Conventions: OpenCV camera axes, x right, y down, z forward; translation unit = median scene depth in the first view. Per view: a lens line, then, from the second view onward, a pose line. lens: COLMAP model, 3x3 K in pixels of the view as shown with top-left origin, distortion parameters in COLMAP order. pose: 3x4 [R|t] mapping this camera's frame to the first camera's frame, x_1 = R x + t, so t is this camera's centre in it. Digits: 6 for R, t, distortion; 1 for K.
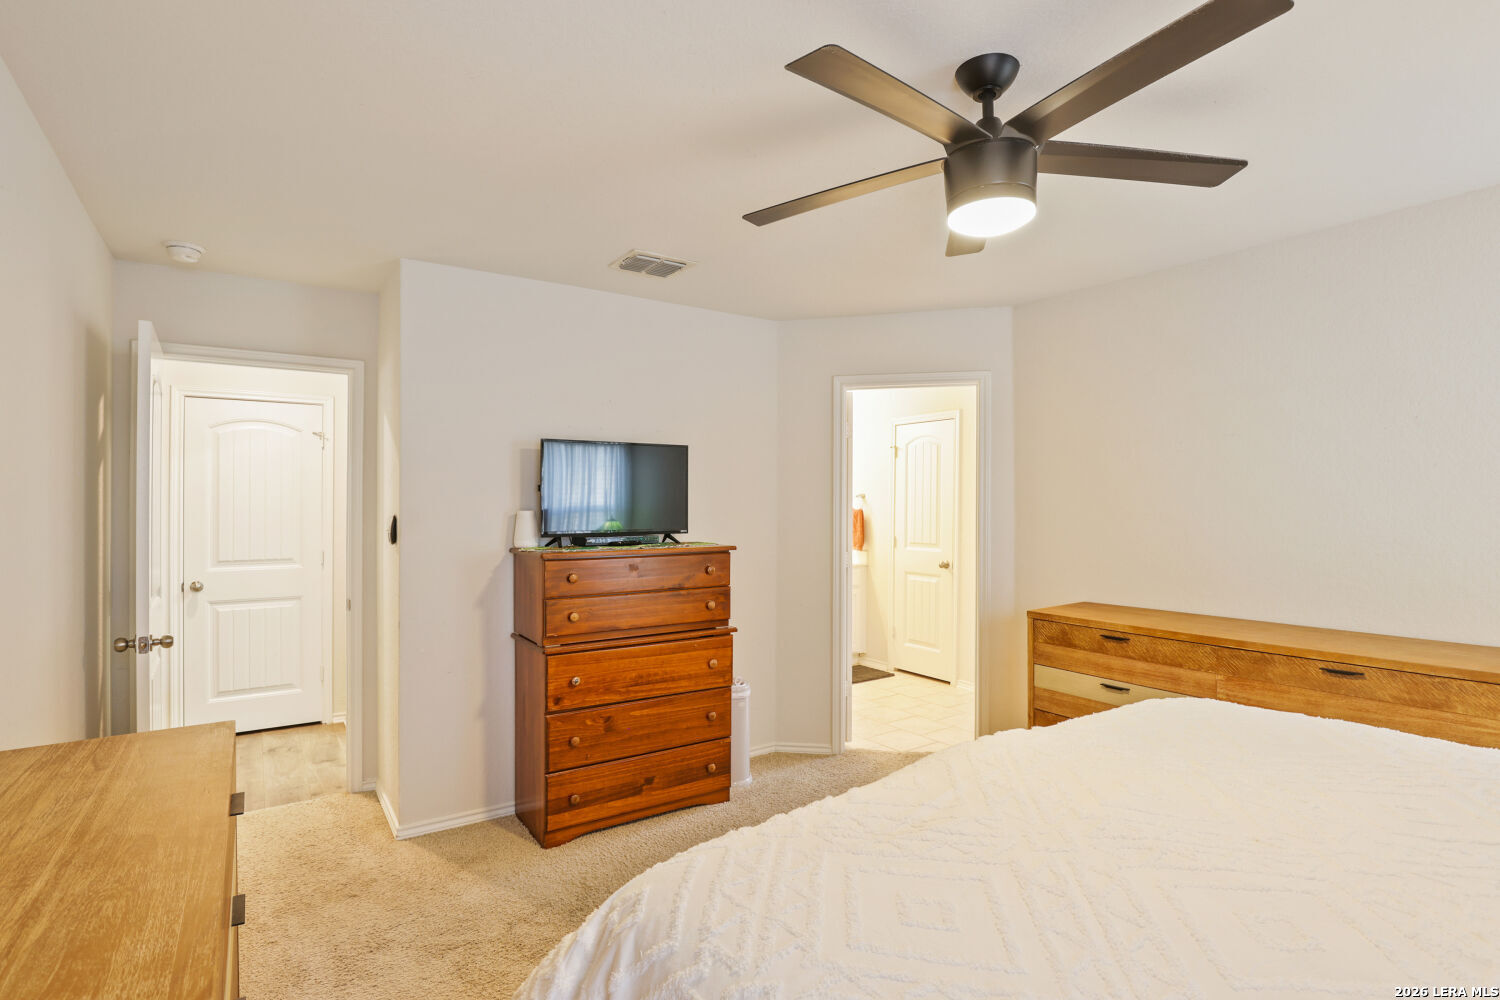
lens RADIAL K [[722.1, 0, 749.3], [0, 722.1, 508.9], [0, 0, 1]] dist [-0.016593, -0.000461]
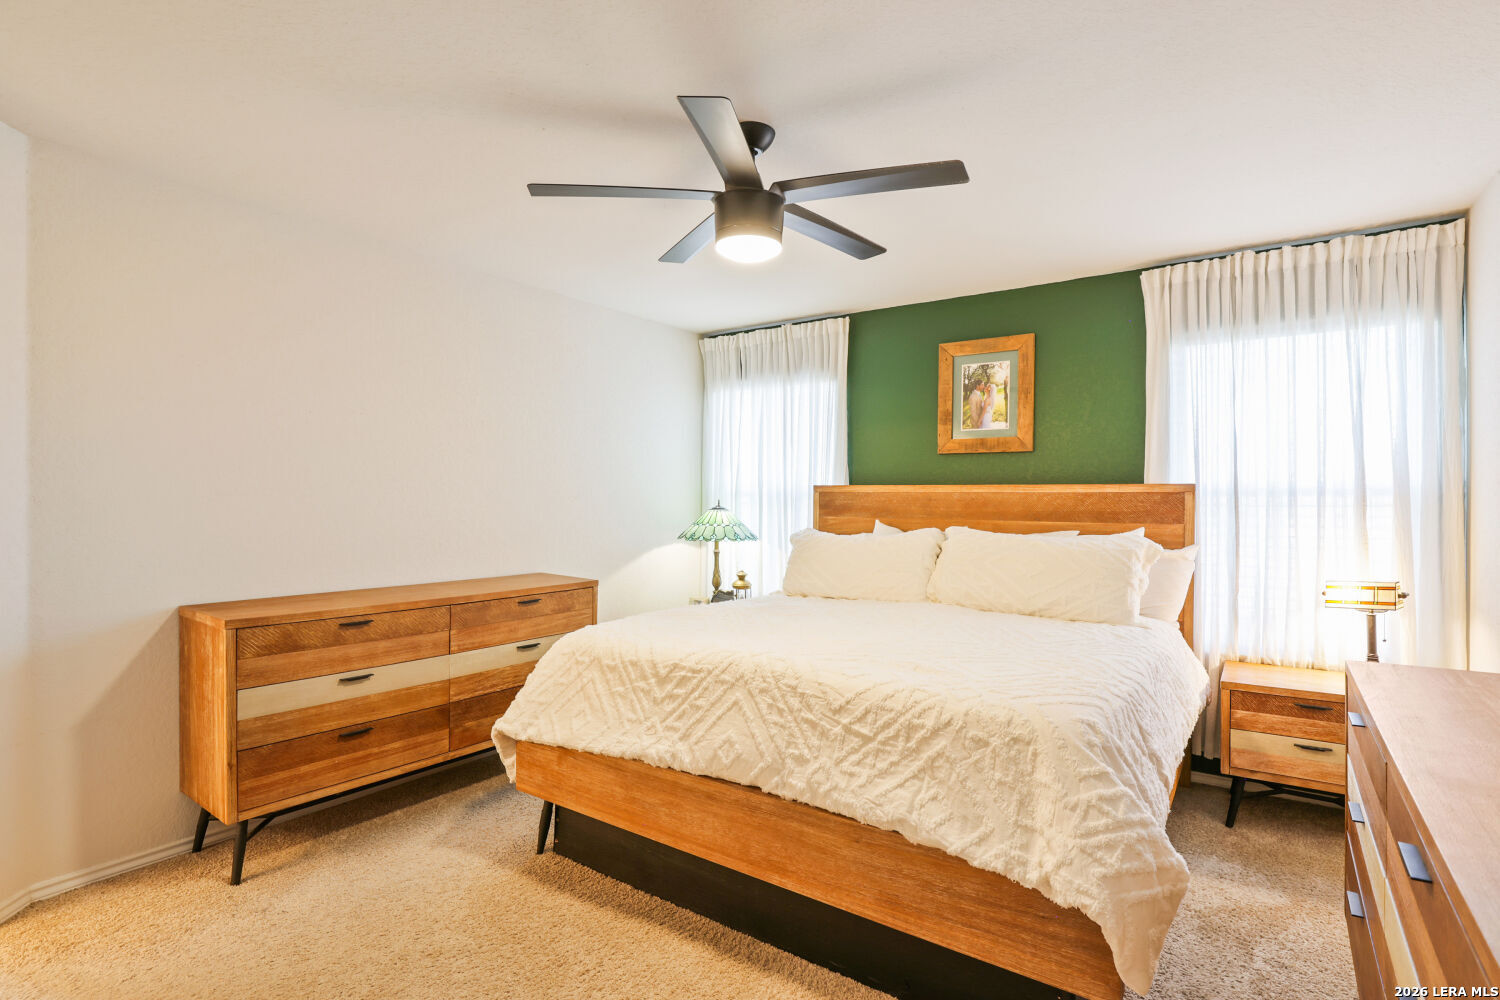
lens RADIAL K [[722.1, 0, 749.0], [0, 722.1, 495.1], [0, 0, 1]] dist [-0.016593, -0.000461]
pose [[-0.328242, -0.007019, 0.944568, -0.504651], [-0.017211, 0.999851, 0.001449, 0.008320], [-0.944437, -0.015781, -0.328314, 0.831588]]
